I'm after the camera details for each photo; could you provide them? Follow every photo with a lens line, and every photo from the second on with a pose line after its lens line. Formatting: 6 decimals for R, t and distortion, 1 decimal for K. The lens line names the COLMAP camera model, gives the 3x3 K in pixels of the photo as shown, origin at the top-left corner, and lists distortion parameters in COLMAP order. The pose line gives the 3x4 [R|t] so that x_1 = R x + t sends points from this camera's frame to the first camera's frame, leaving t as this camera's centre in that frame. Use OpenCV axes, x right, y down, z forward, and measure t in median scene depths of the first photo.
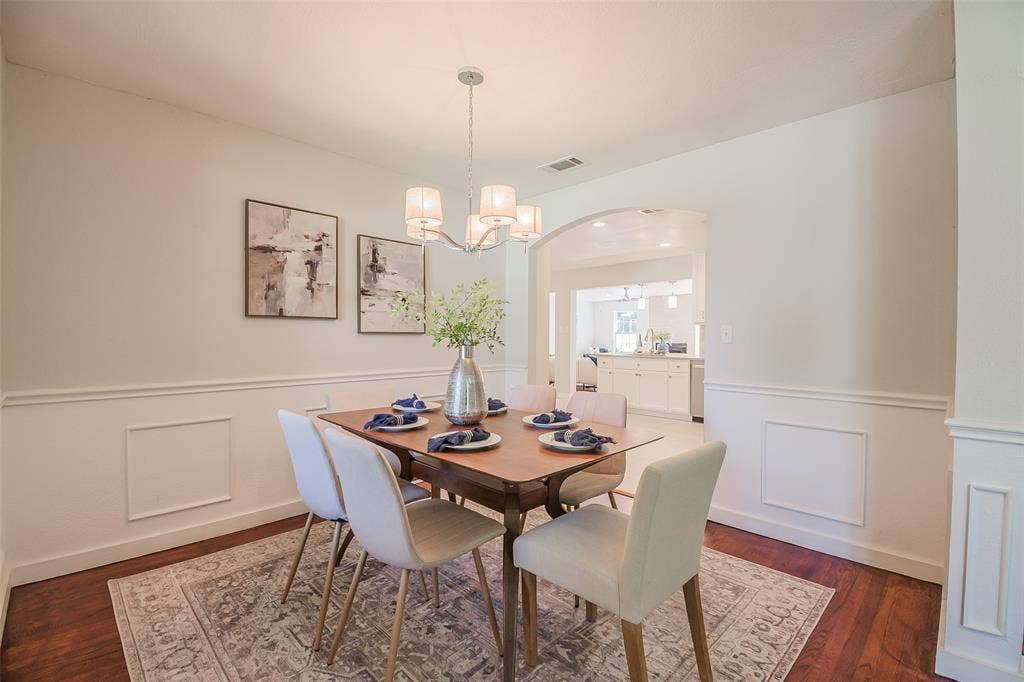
lens RADIAL K [[457.5, 0, 512.0], [0, 457.5, 341.0], [0, 0, 1]] dist [-0.000193, -0.000175]
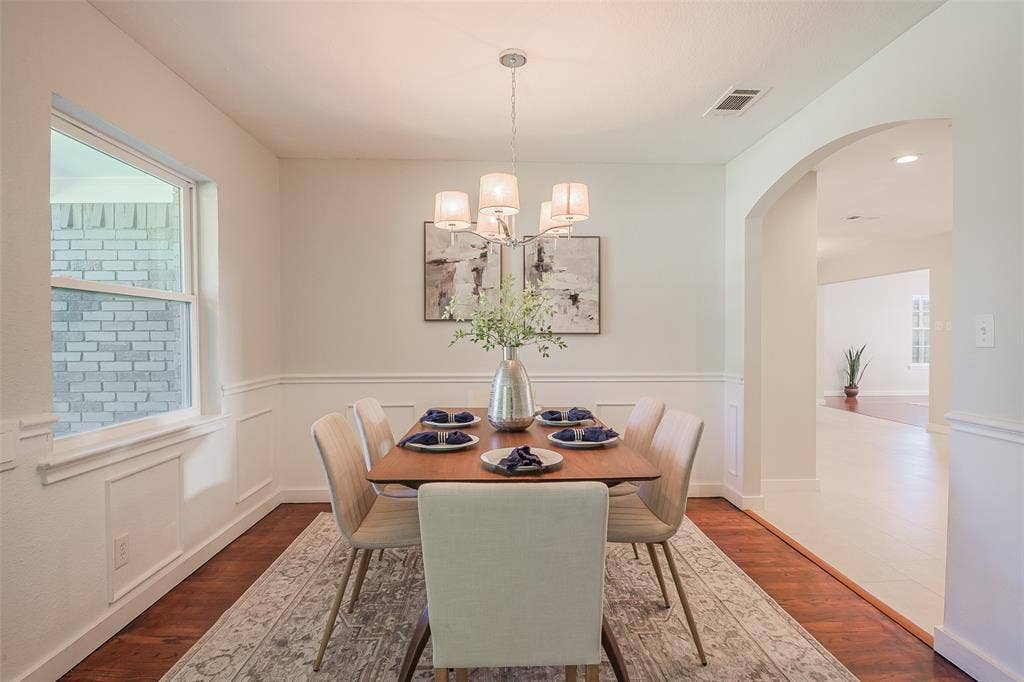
lens RADIAL K [[520.9, 0, 512.0], [0, 520.9, 341.0], [0, 0, 1]] dist [-0.000096, -0.000286]
pose [[0.728182, 0.000191, -0.685384, 0.466631], [-0.003024, 0.999991, -0.002935, 0.001030], [0.685378, 0.004210, 0.728176, 0.163983]]
